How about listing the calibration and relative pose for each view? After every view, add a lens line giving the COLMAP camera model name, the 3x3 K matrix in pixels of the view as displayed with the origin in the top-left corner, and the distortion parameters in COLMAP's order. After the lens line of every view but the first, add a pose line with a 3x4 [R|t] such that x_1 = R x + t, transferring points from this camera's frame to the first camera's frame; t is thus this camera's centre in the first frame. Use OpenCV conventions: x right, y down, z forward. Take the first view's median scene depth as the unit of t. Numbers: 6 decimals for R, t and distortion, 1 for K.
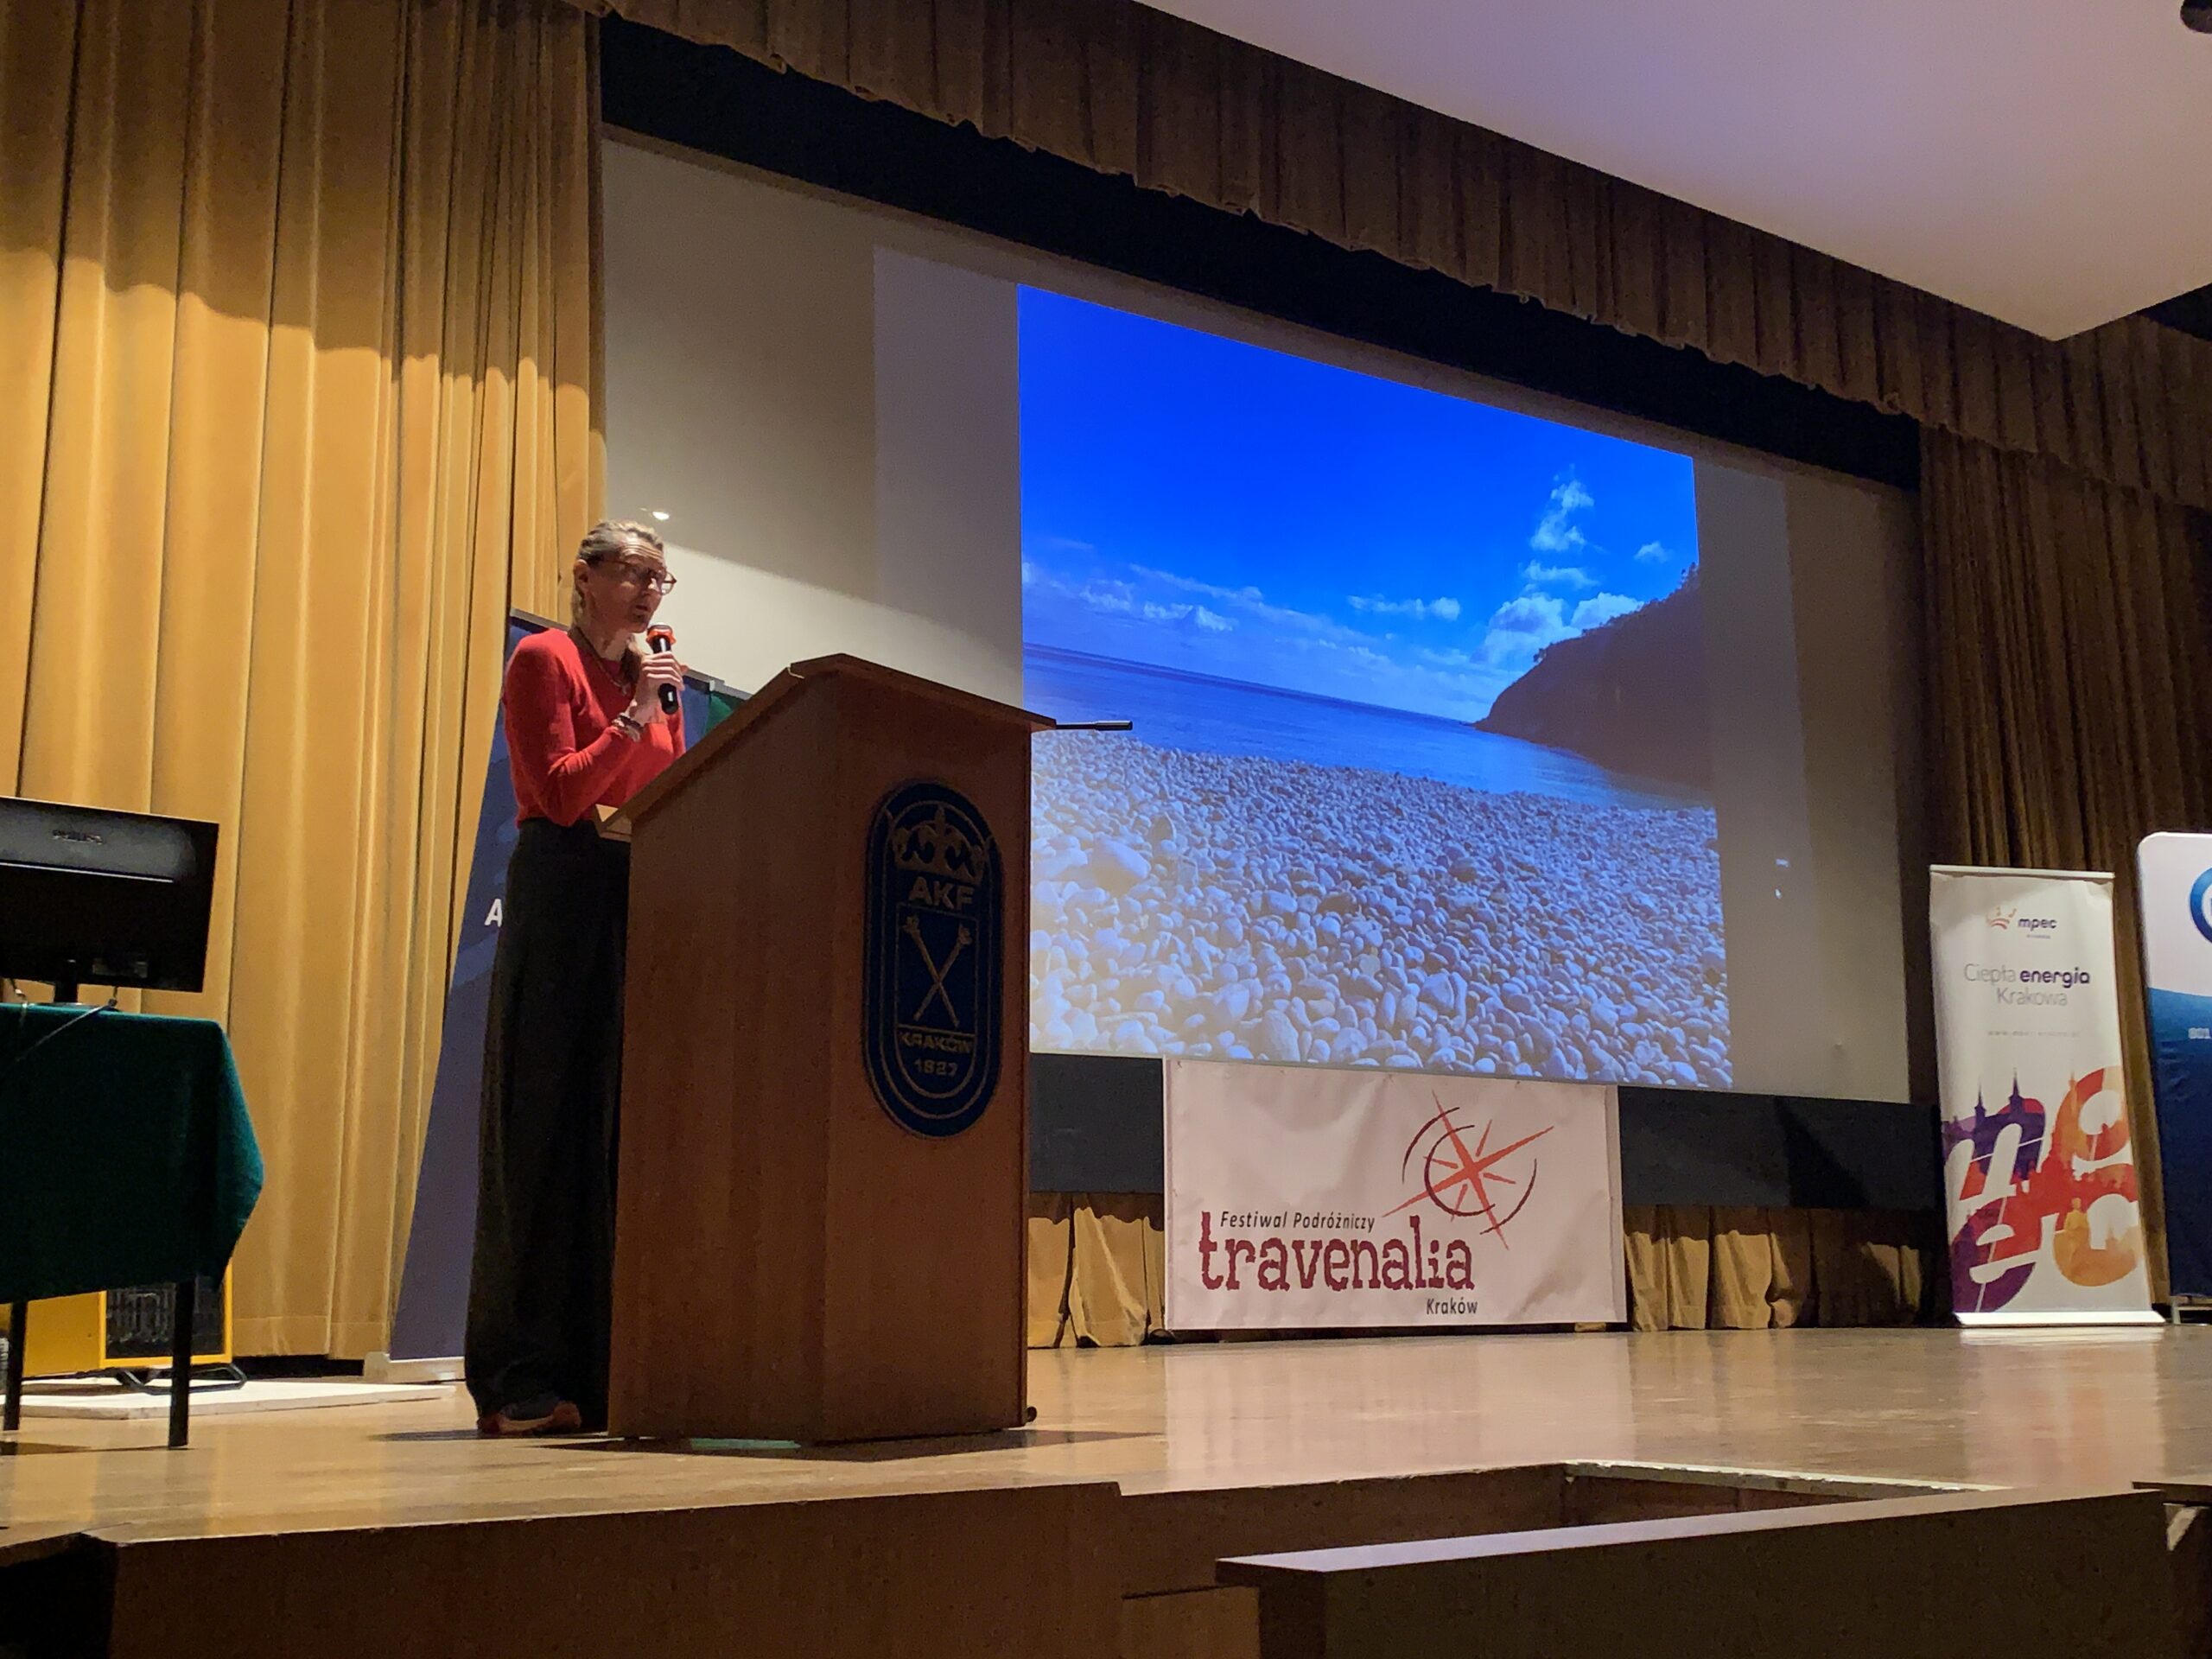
lens RADIAL K [[2454.6, 0, 1106.0], [0, 2454.6, 829.5], [0, 0, 1]] dist [0.041995, -0.020301]
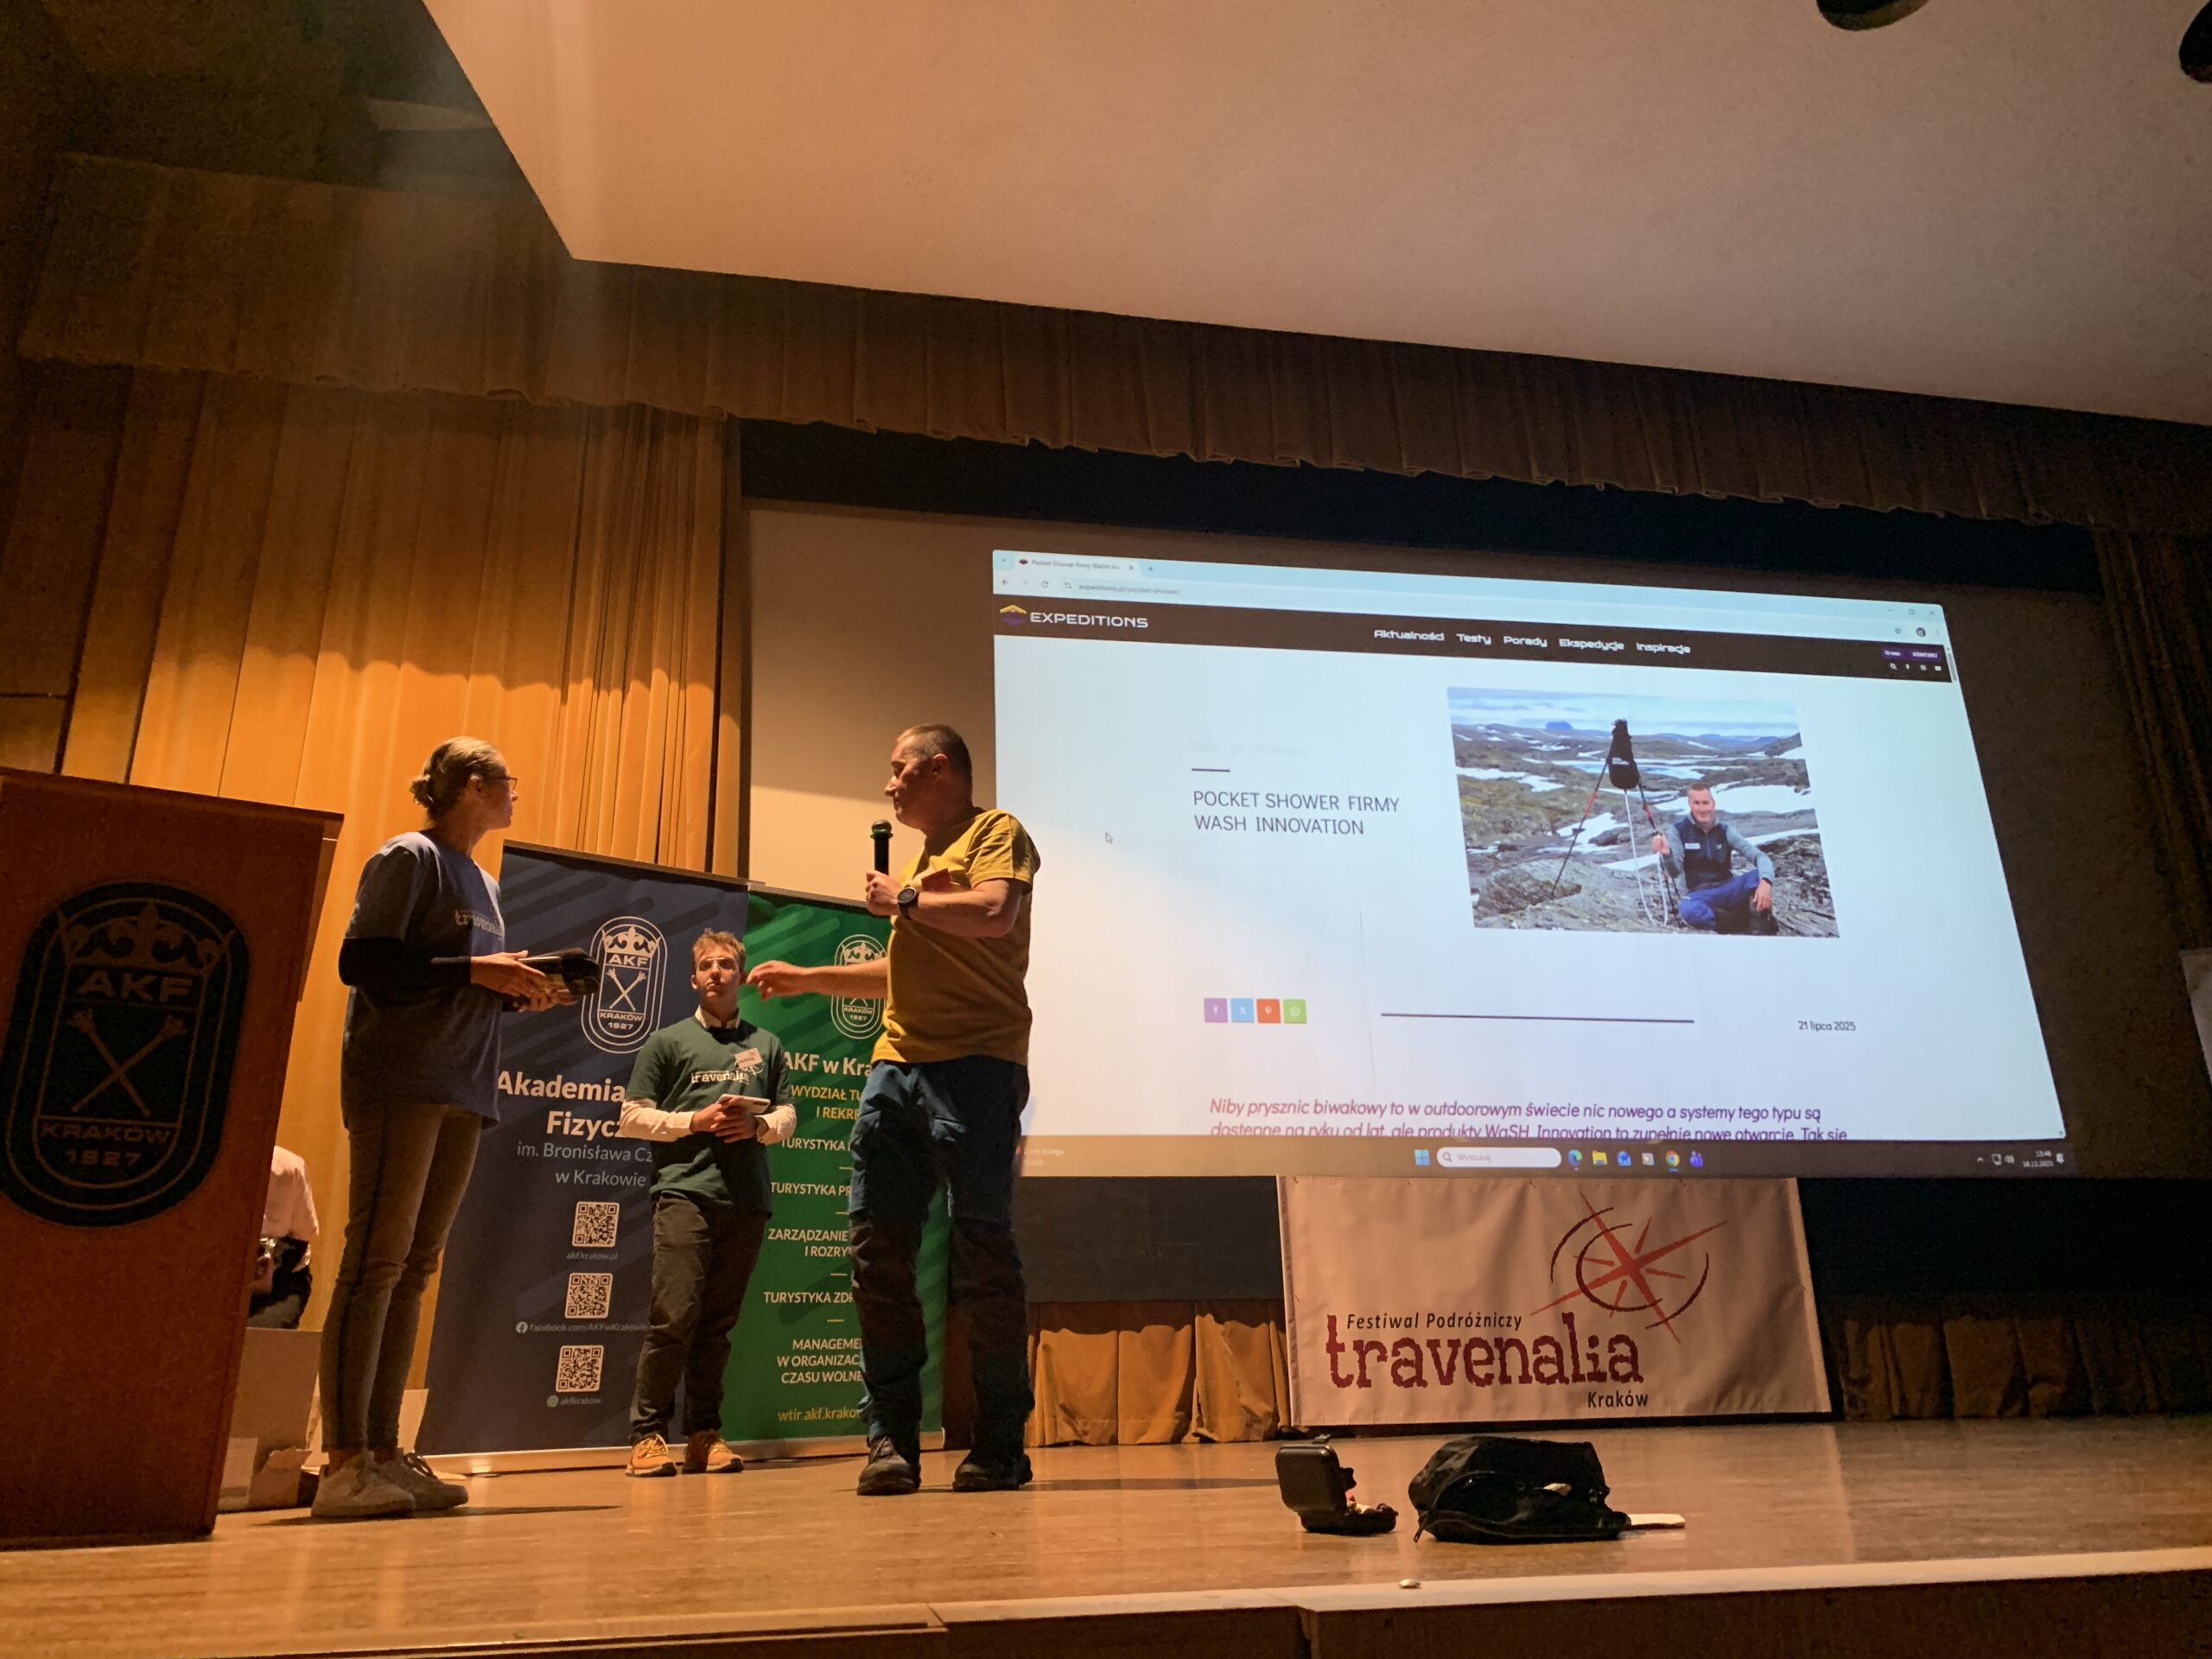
lens RADIAL K [[1672.0, 0, 1106.0], [0, 1672.0, 829.5], [0, 0, 1]] dist [-0.003828, 0.004224]
pose [[0.907928, -0.151479, -0.390796, 0.269844], [0.093545, 0.982122, -0.163356, 0.052638], [0.408555, 0.111758, 0.905866, 0.244959]]
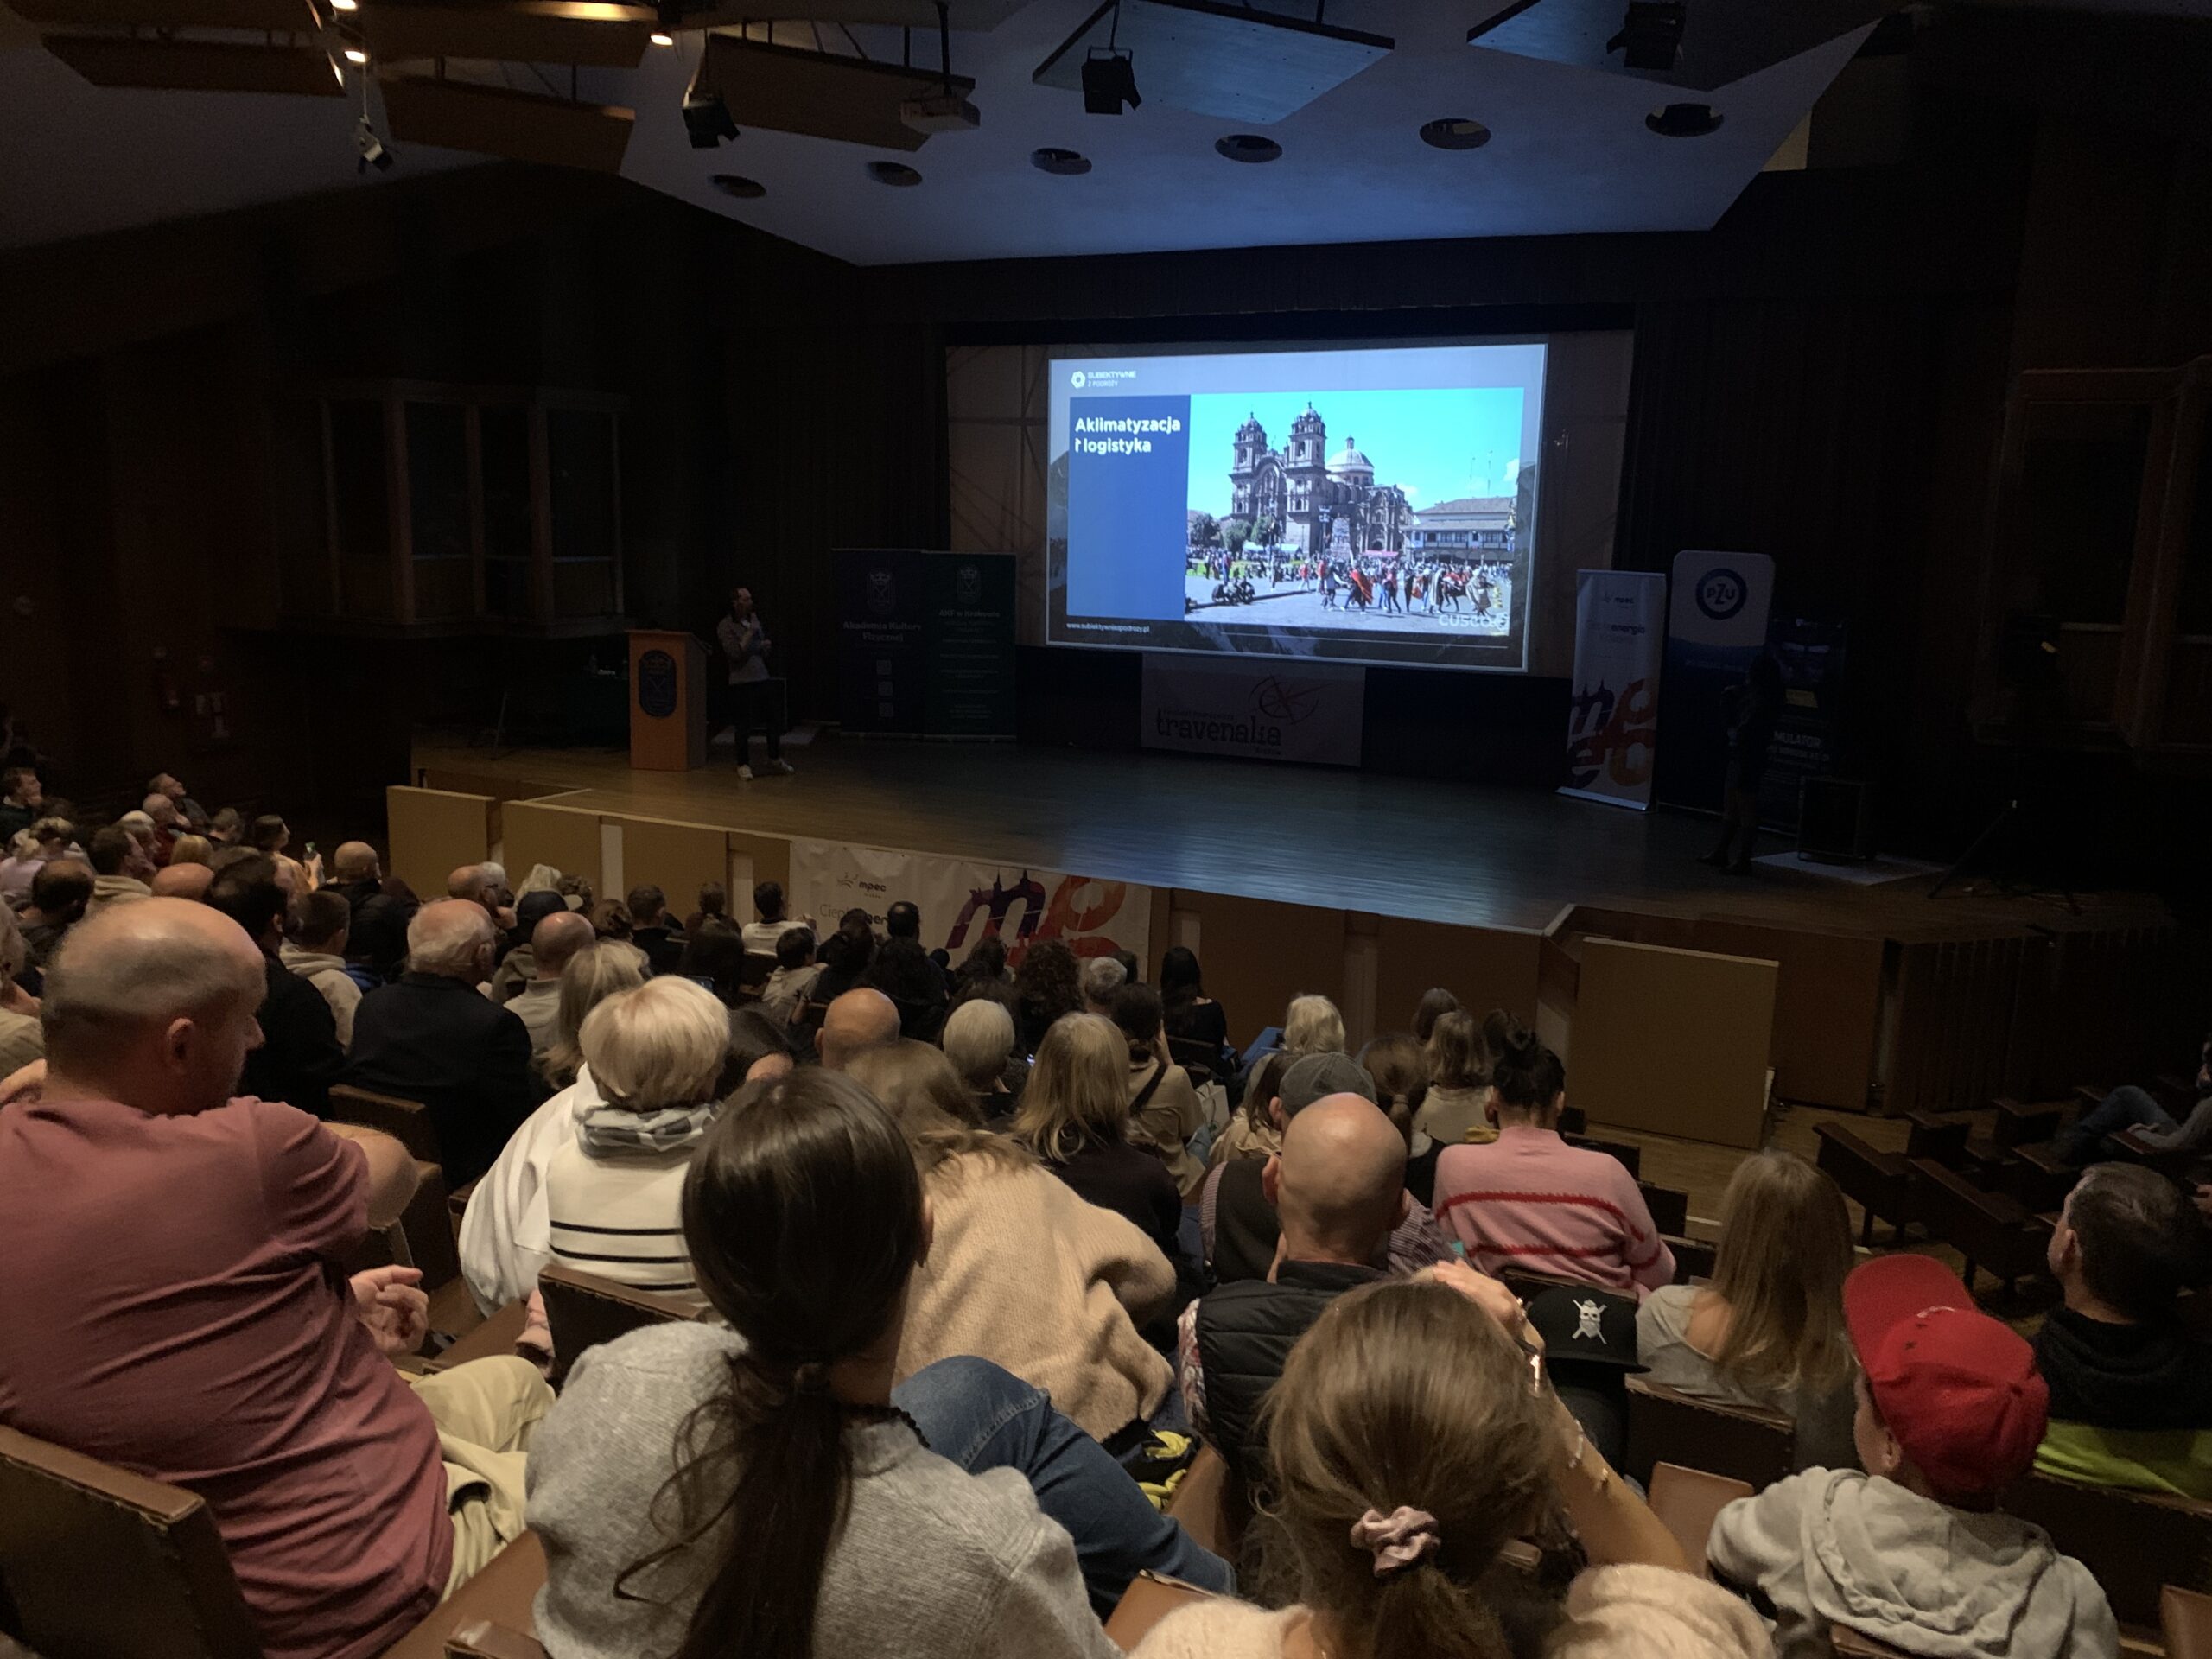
lens RADIAL K [[1672.0, 0, 1106.0], [0, 1672.0, 829.5], [0, 0, 1]] dist [-0.003828, 0.004224]
pose [[0.527021, 0.201441, -0.825633, 1.582053], [0.128173, 0.941549, 0.311539, -0.310526], [0.840131, -0.270011, 0.470397, 0.010337]]
